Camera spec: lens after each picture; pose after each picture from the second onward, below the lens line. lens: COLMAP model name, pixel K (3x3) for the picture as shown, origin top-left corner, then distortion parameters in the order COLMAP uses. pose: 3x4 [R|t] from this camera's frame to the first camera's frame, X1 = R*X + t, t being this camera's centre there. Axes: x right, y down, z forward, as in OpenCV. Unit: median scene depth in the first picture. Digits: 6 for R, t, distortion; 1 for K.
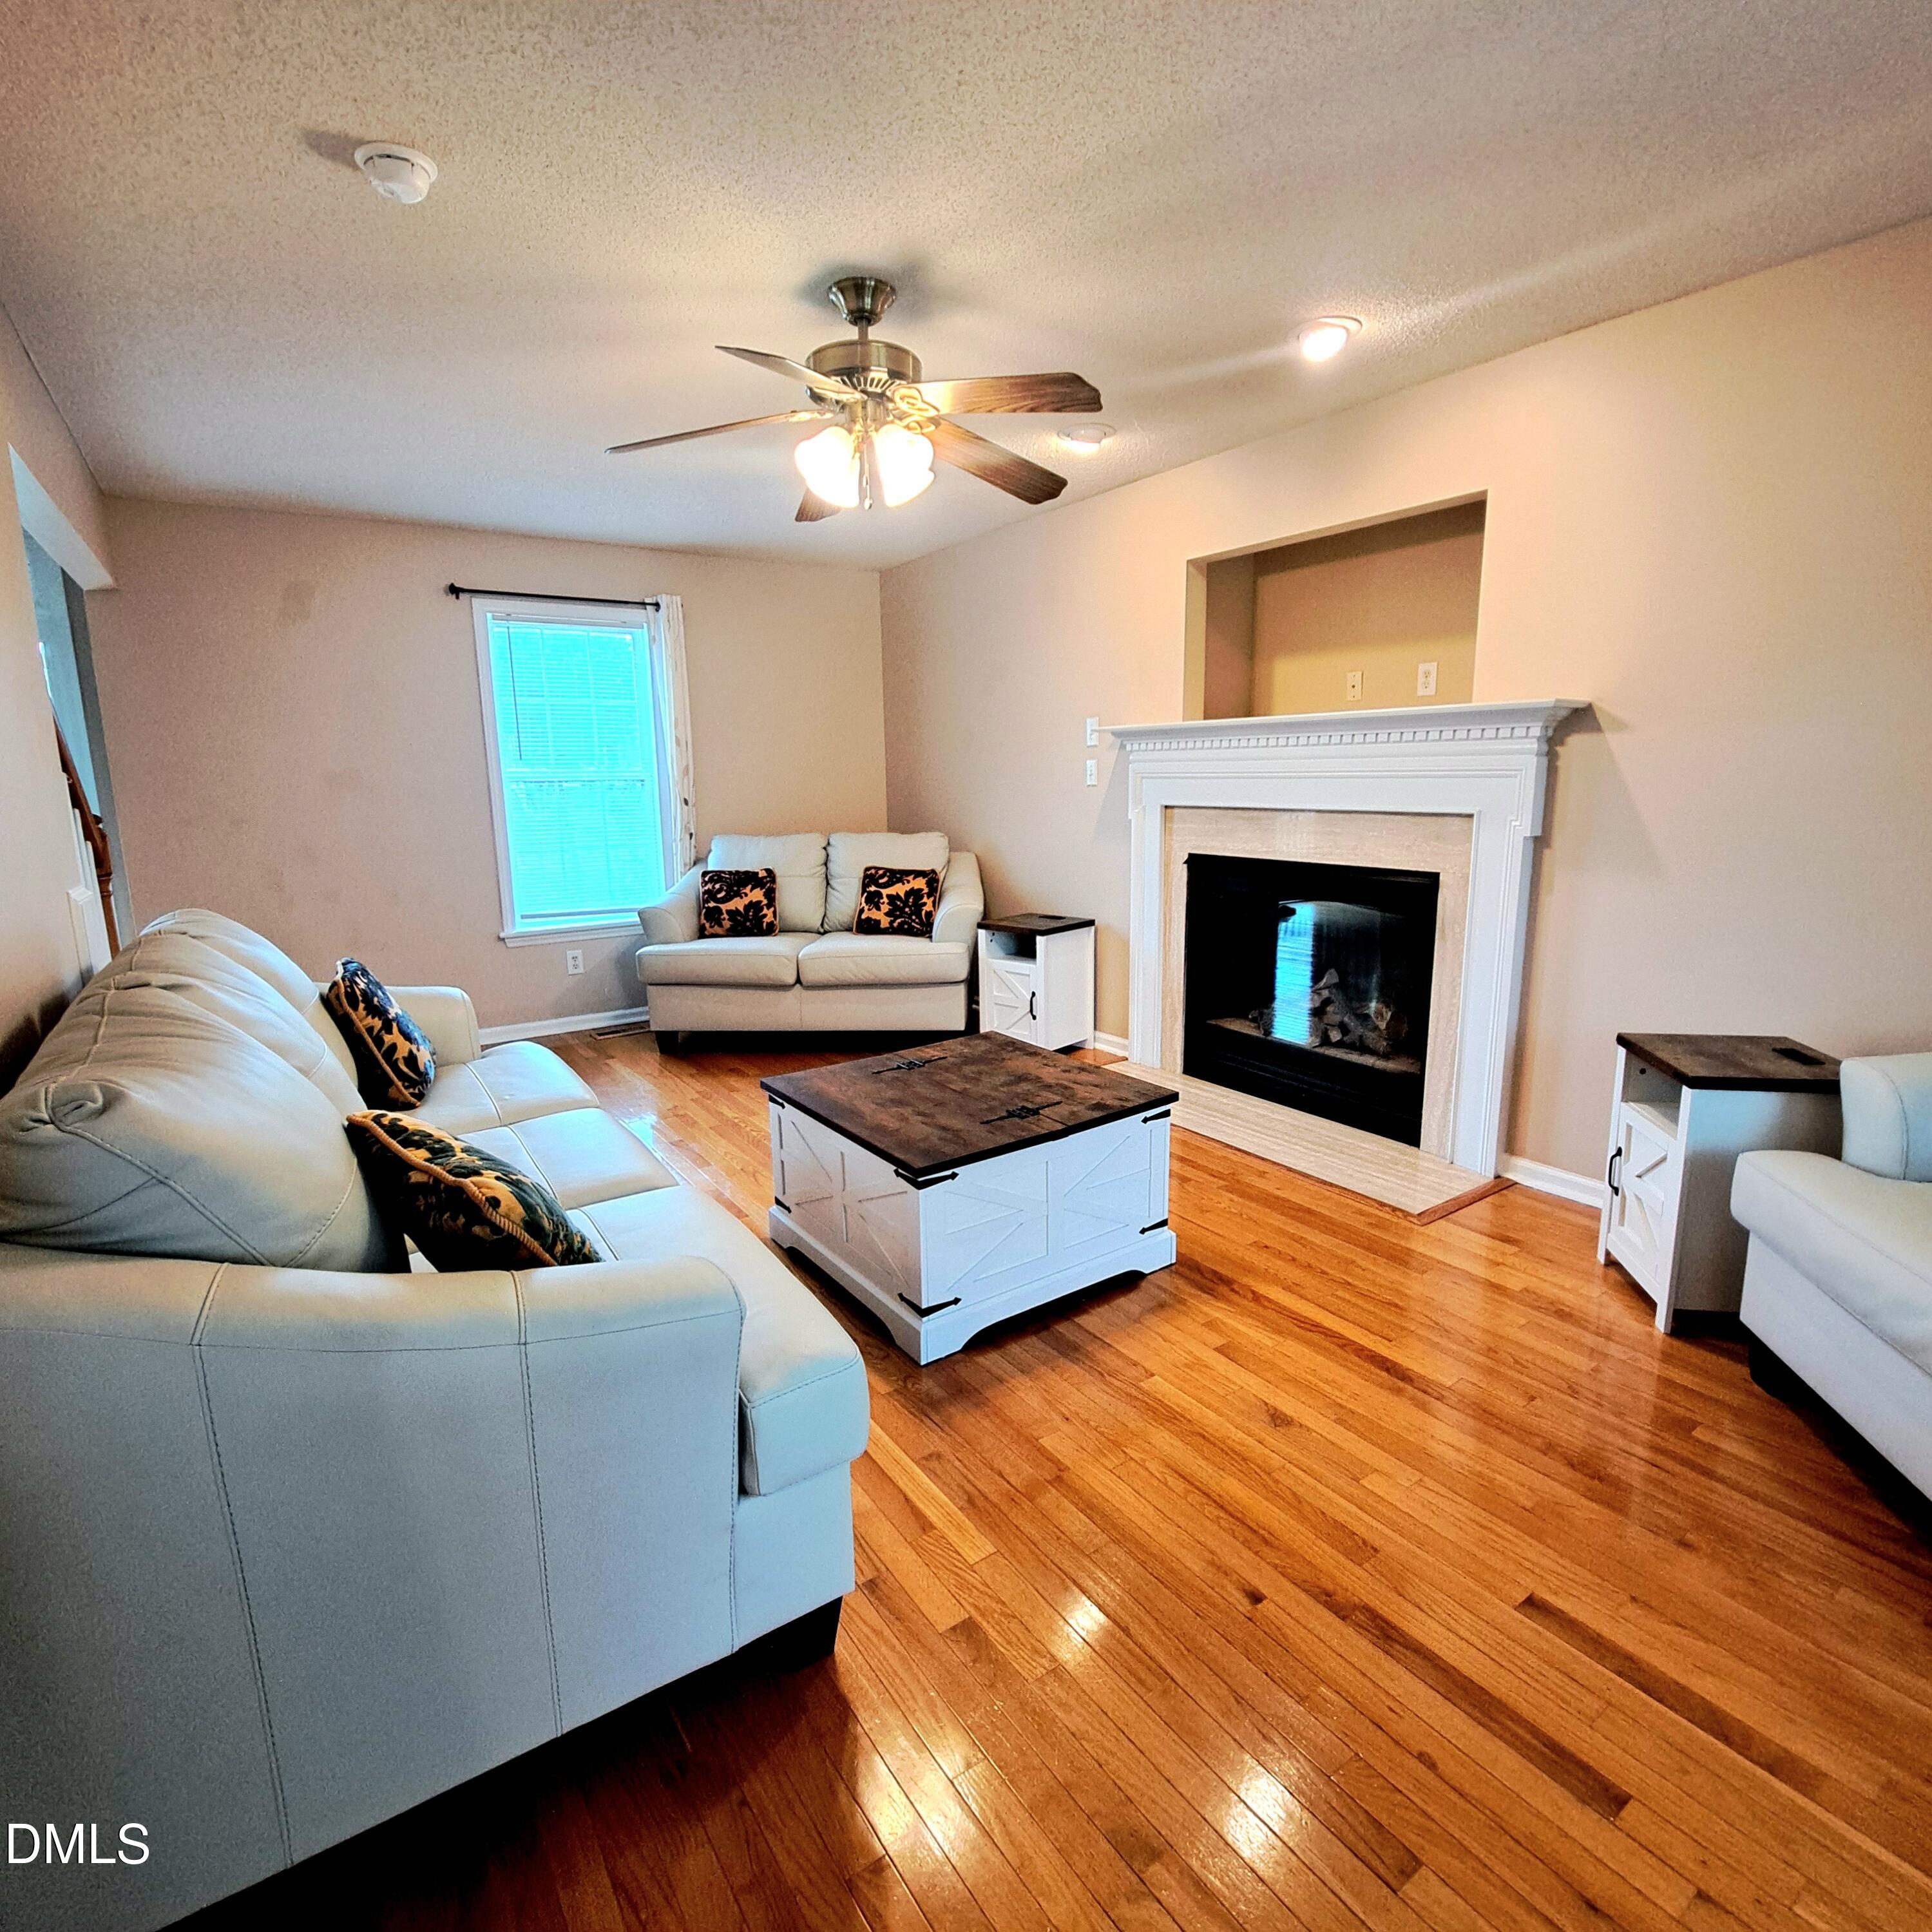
lens RADIAL K [[1024.7, 0, 960.1], [0, 1024.7, 961.9], [0, 0, 1]] dist [-0.010505, -0.005693]
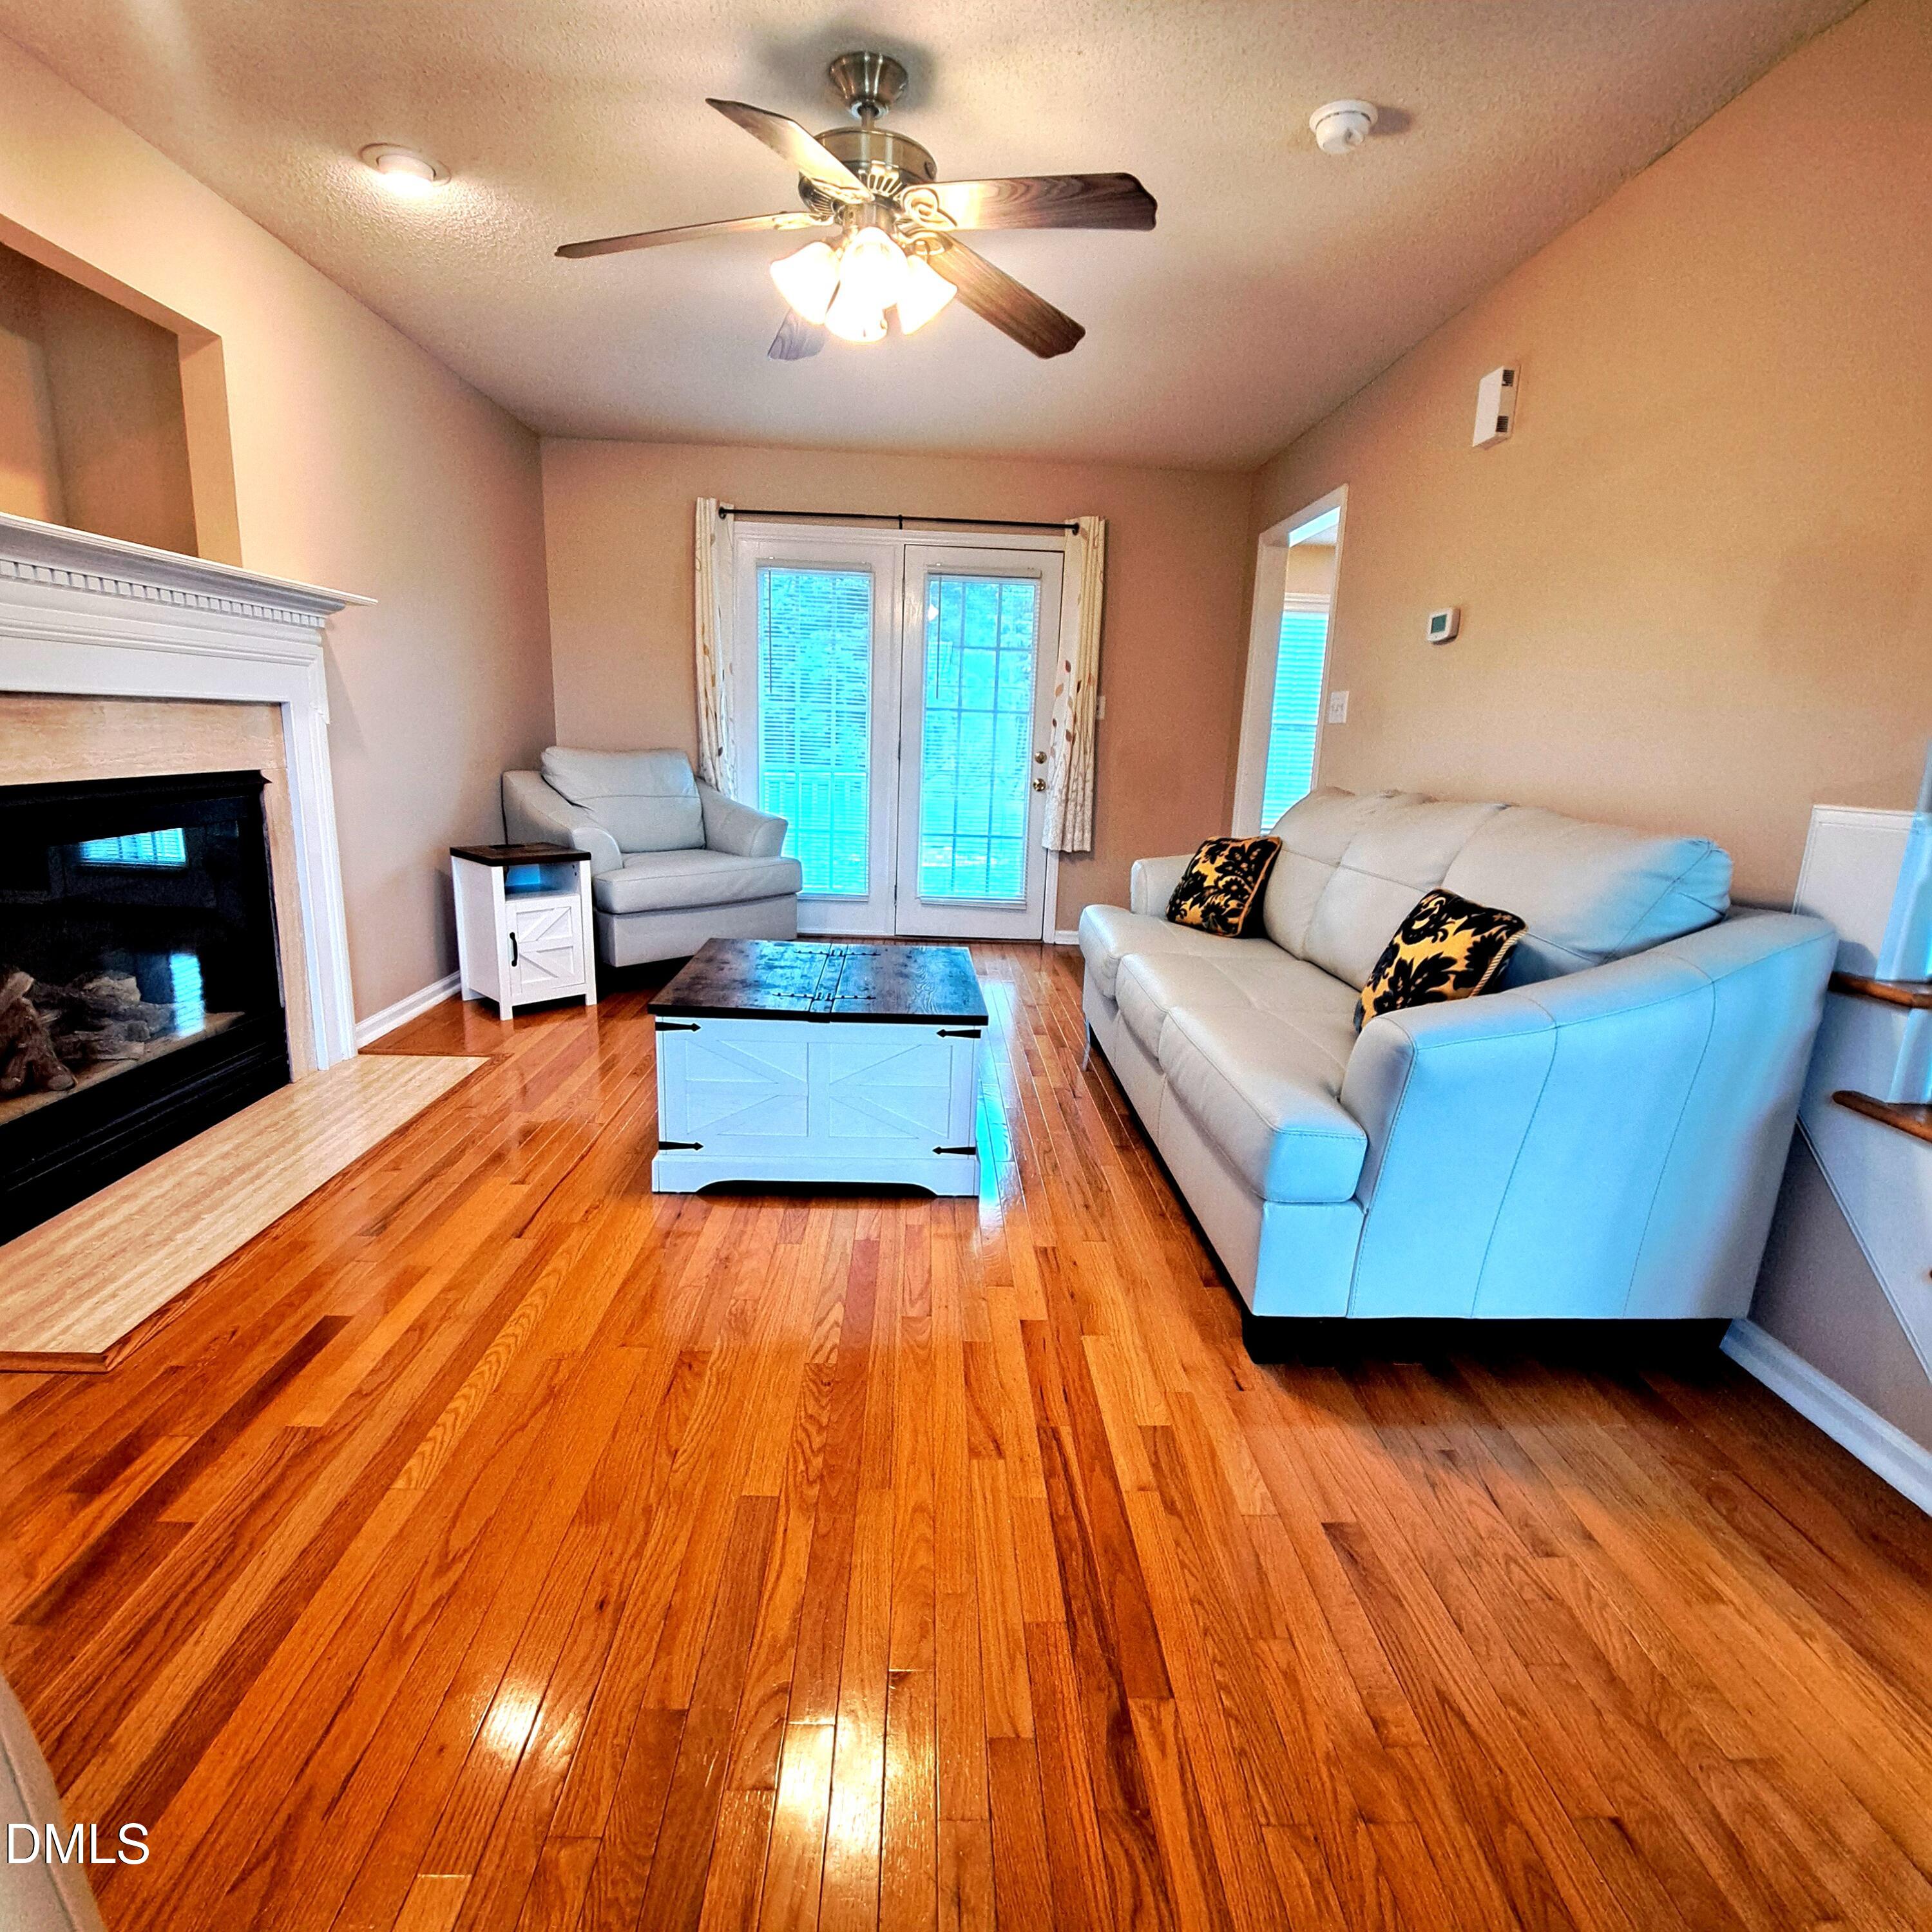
lens RADIAL K [[1021.7, 0, 966.9], [0, 1021.7, 965.4], [0, 0, 1]] dist [-0.007918, -0.010029]
pose [[-0.852428, -0.130377, 0.506328, -0.412129], [0.073098, 0.929182, 0.362323, -0.160852], [-0.517709, 0.345866, -0.782531, 1.127579]]
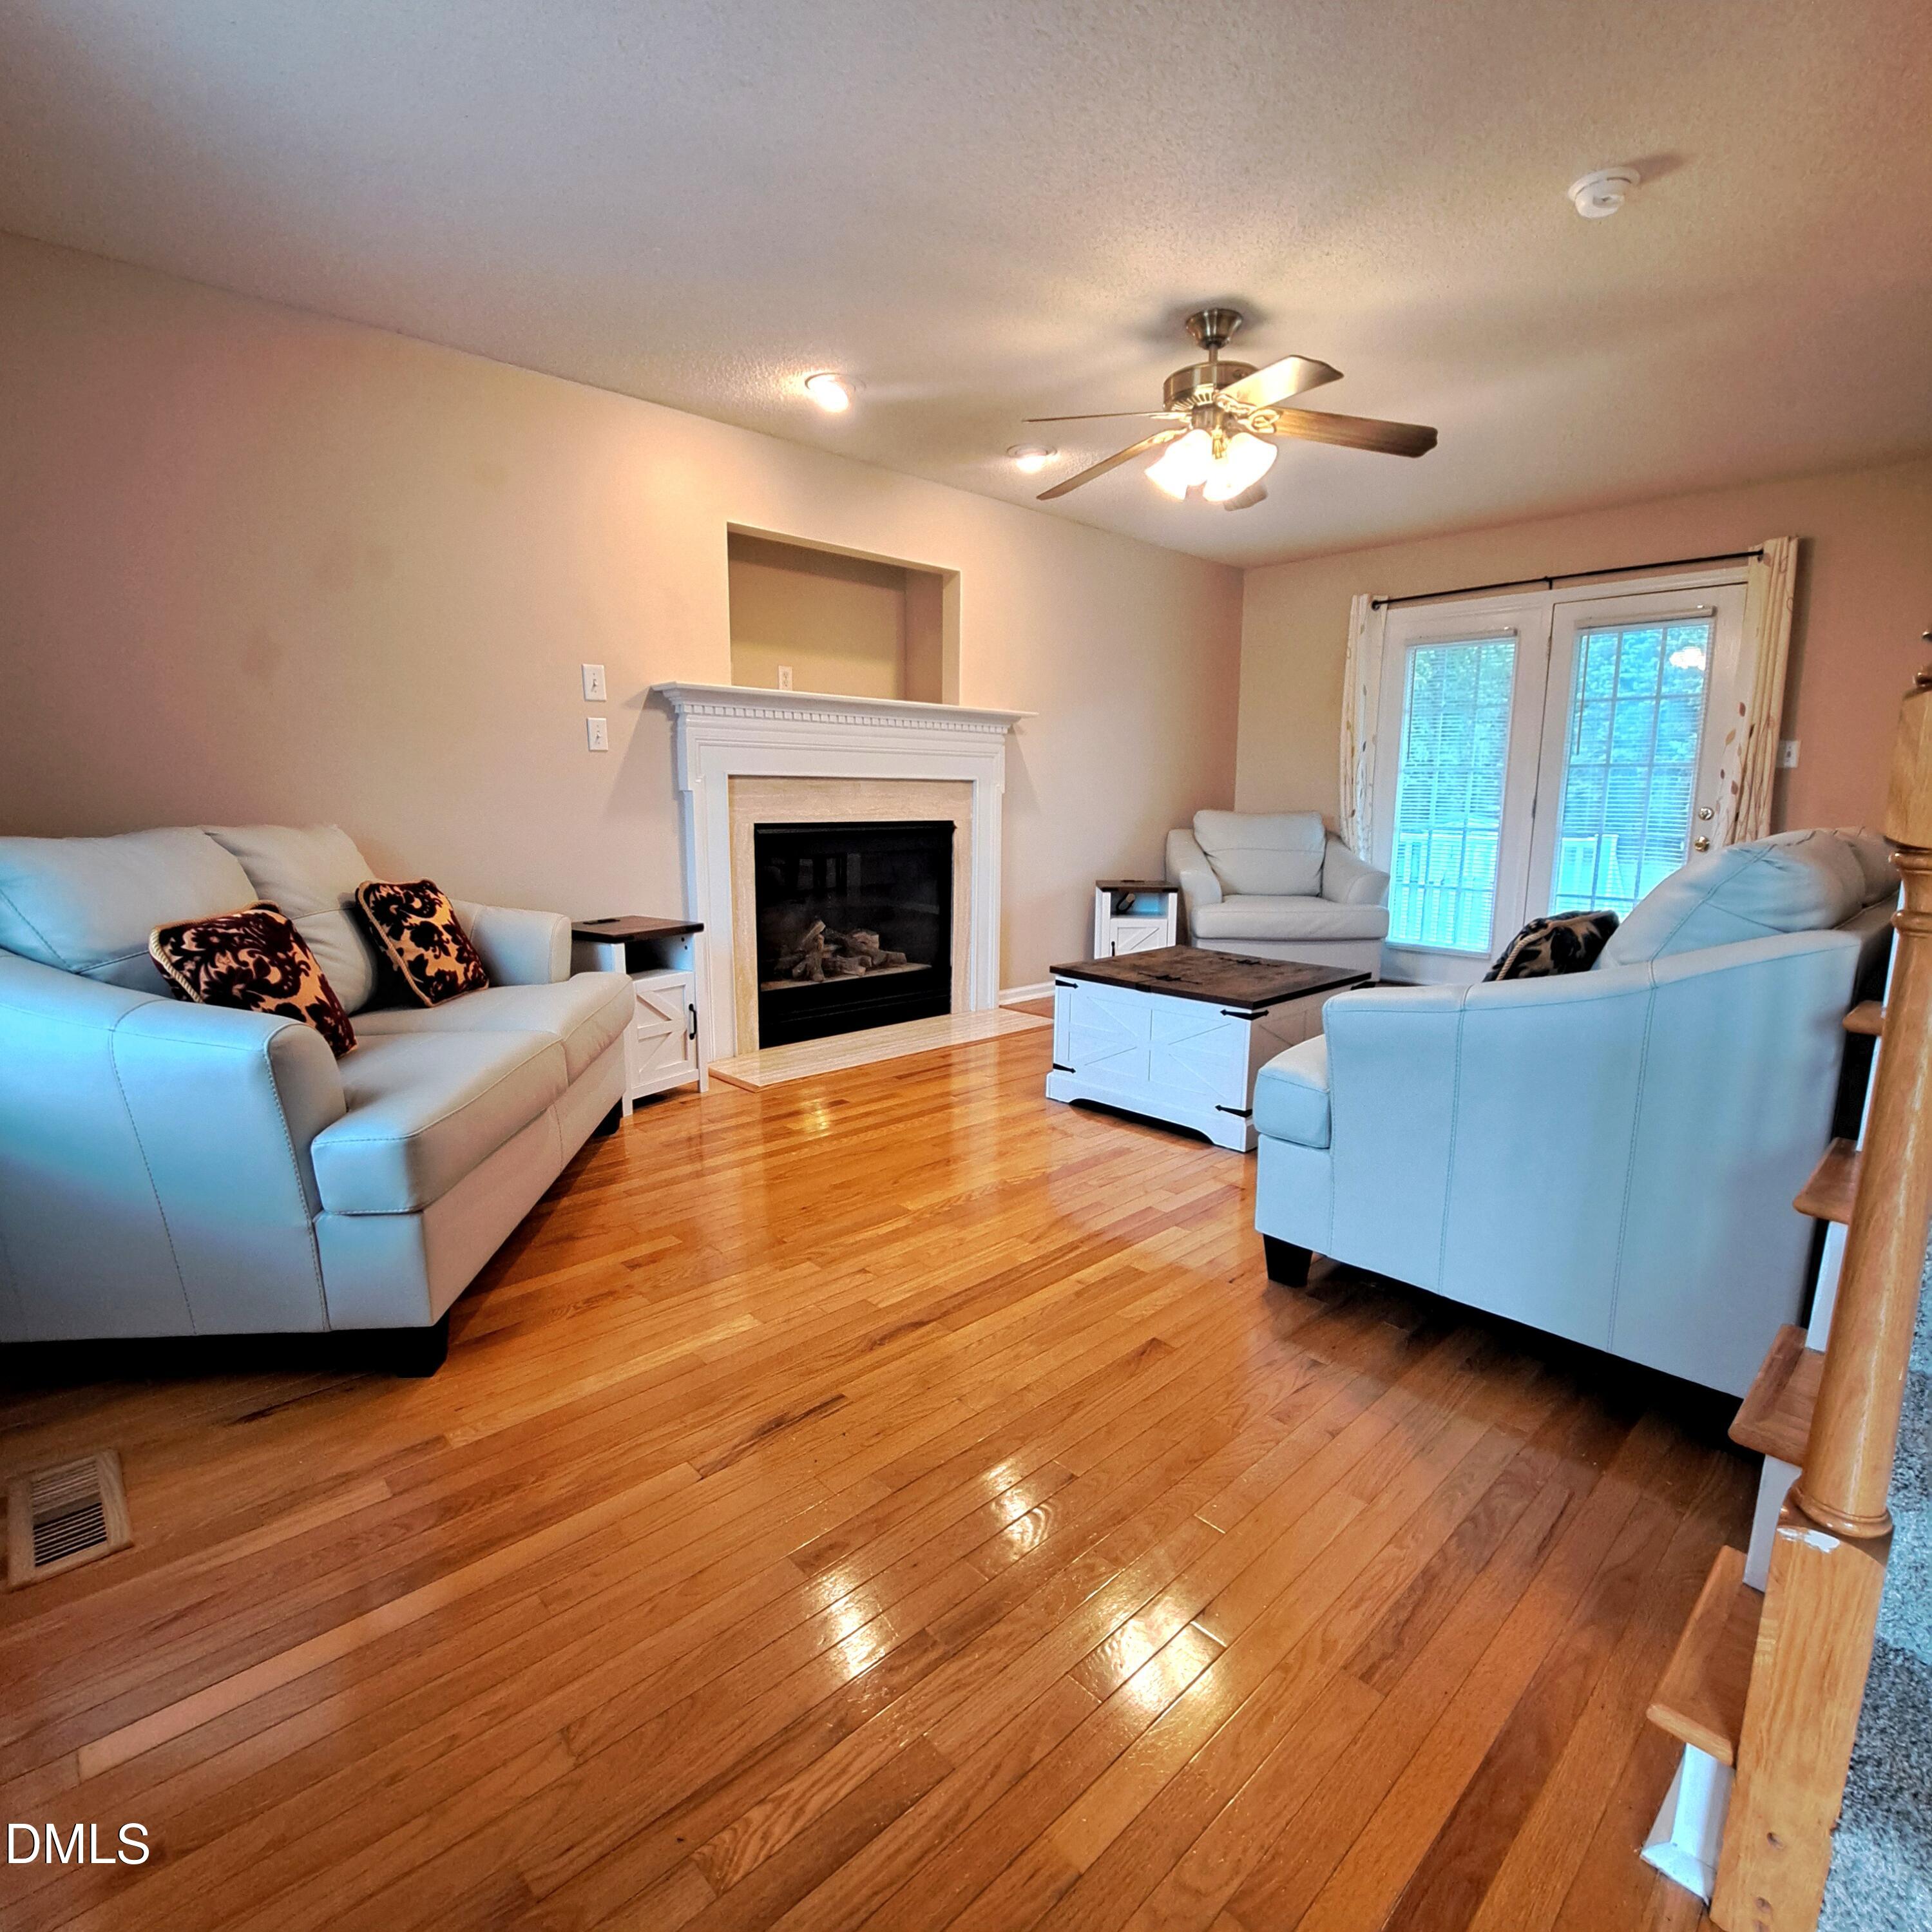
lens RADIAL K [[1021.7, 0, 966.9], [0, 1021.7, 965.4], [0, 0, 1]] dist [-0.007918, -0.010029]
pose [[-0.167991, -0.144334, 0.975165, -0.796367], [0.177533, 0.968620, 0.173948, -0.109015], [-0.969671, 0.202345, -0.137095, 0.966008]]
